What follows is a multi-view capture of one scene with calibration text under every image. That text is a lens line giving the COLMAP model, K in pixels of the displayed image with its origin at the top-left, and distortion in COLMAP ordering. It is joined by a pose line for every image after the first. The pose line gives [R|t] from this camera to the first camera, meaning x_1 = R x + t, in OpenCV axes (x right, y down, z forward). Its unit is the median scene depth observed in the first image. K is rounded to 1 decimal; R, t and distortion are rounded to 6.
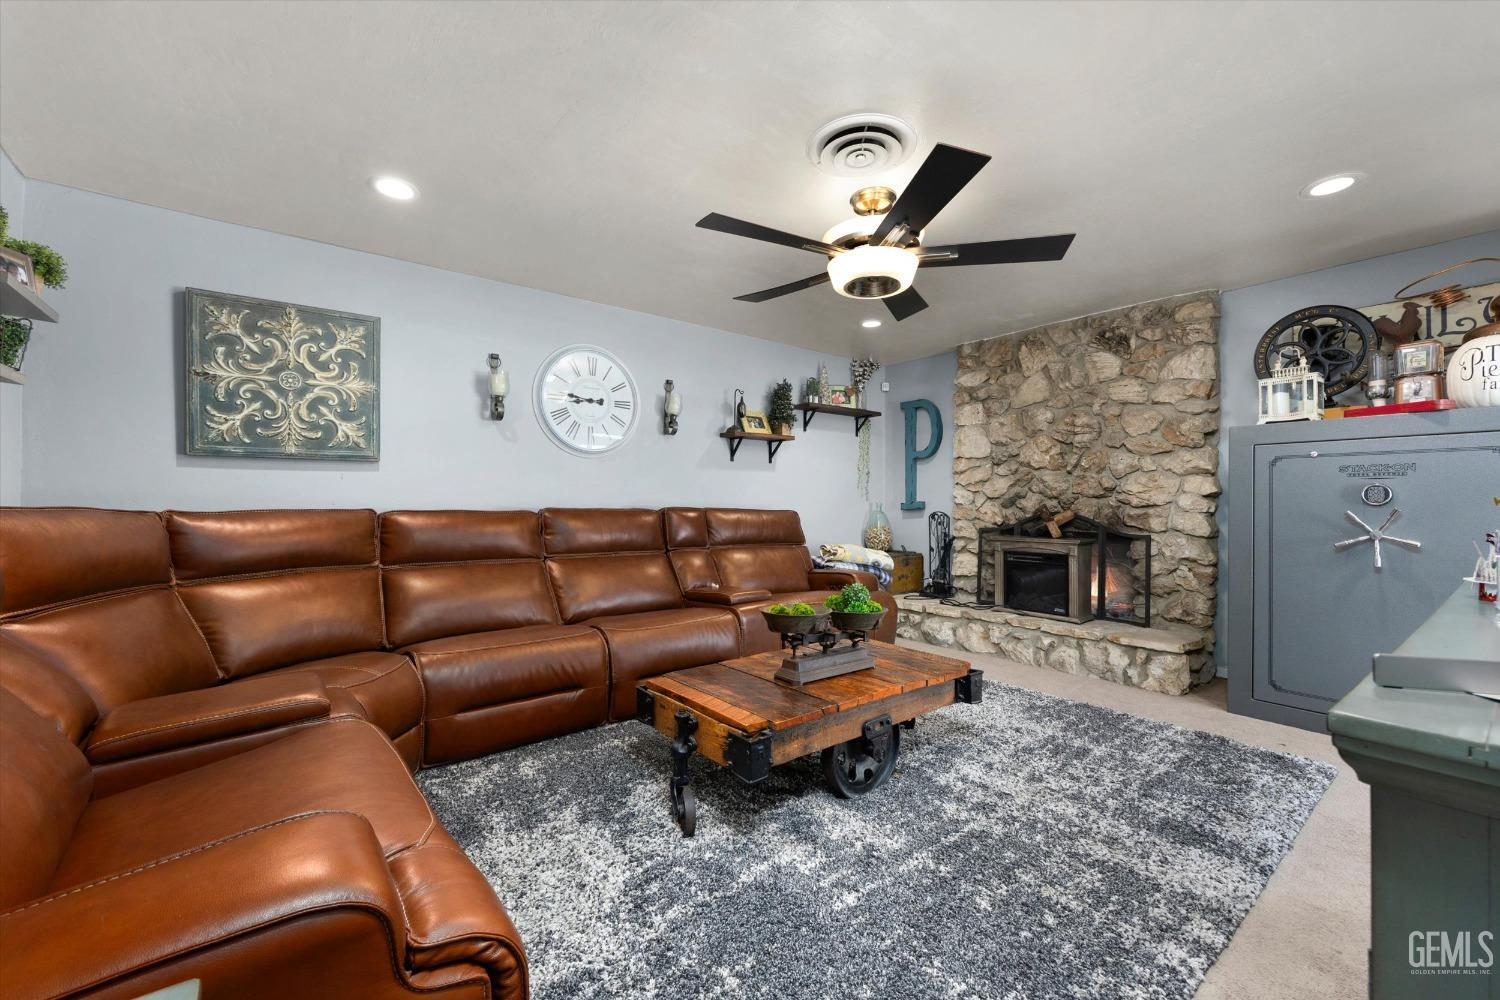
lens RADIAL K [[604.7, 0, 745.3], [0, 604.7, 499.6], [0, 0, 1]] dist [-0.002354, -0.000173]
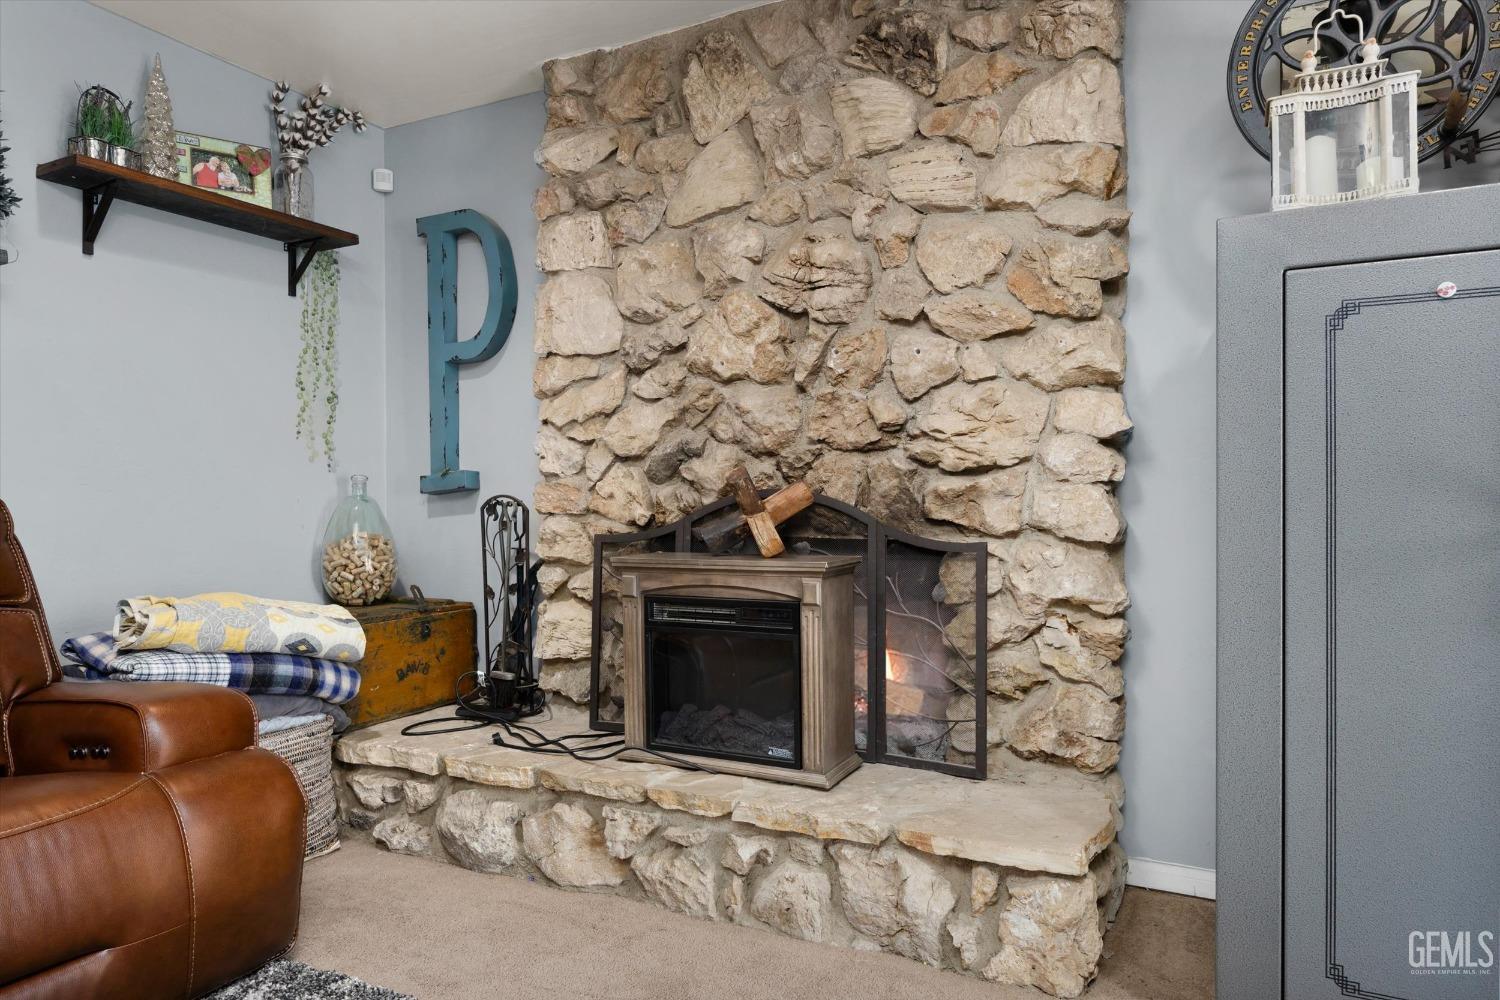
lens RADIAL K [[959.4, 0, 750.0], [0, 959.4, 500.0], [0, 0, 1]] dist [-0.002474, 0.000022]
pose [[0.904286, -0.009544, 0.426820, 0.251156], [0.006738, 0.999945, 0.008083, 0.023669], [-0.426873, -0.004434, 0.904301, 0.471531]]
